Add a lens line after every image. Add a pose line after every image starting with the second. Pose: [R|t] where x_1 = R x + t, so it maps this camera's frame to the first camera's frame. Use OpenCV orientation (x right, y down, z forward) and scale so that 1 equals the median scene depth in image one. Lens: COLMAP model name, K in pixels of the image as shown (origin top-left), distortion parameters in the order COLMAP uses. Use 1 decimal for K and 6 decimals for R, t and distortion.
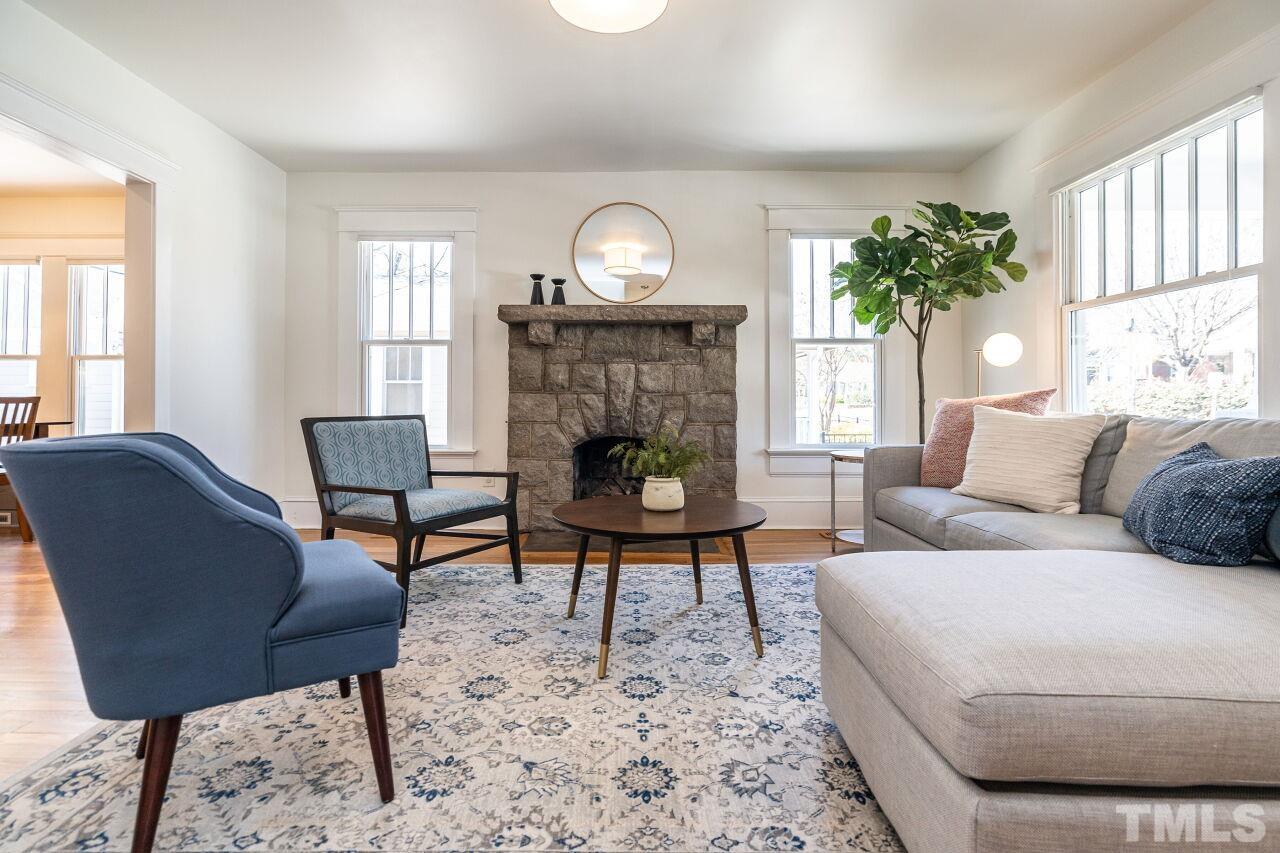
lens RADIAL K [[593.5, 0, 645.0], [0, 593.5, 384.7], [0, 0, 1]] dist [-0.006087, 0.001833]
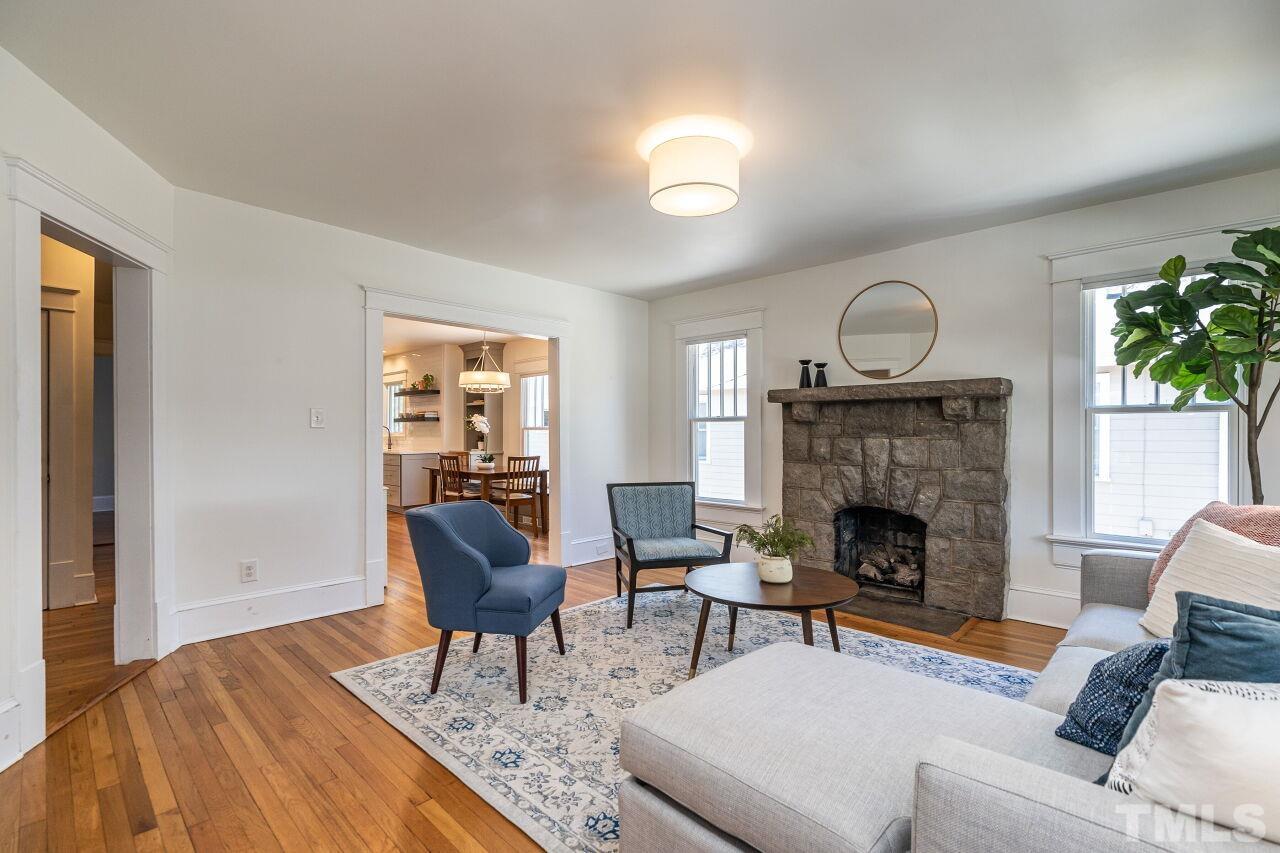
lens RADIAL K [[593.5, 0, 659.9], [0, 593.5, 427.4], [0, 0, 1]] dist [-0.006087, 0.001833]
pose [[0.726210, -0.002568, -0.687468, 0.407586], [0.015294, 0.999806, 0.012421, -0.074177], [0.687303, -0.019535, 0.726108, -0.031195]]
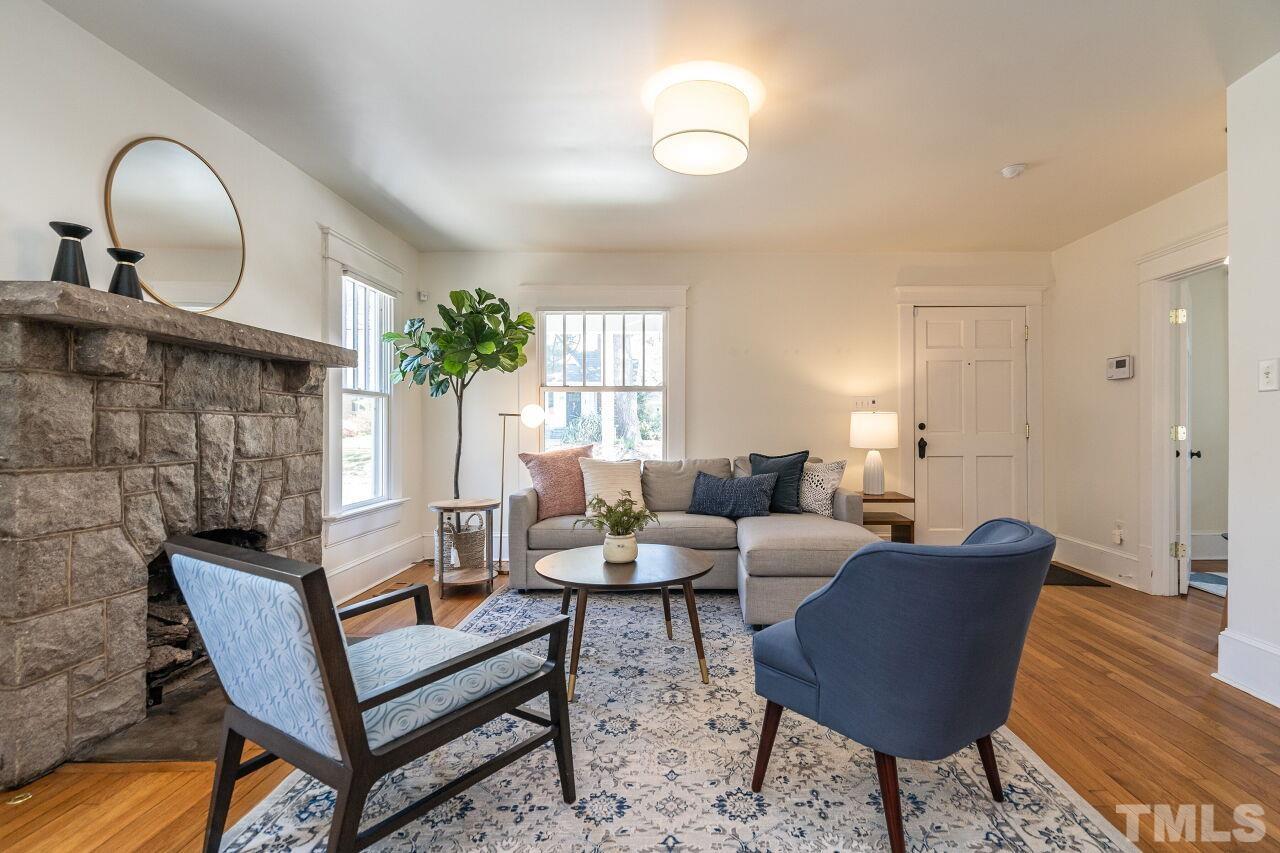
lens RADIAL K [[593.5, 0, 687.7], [0, 593.5, 431.5], [0, 0, 1]] dist [-0.006087, 0.001833]
pose [[0.020221, -0.004557, 0.999785, -0.659008], [-0.023149, 0.999719, 0.005025, -0.032094], [-0.999528, -0.023246, 0.020110, 0.490193]]
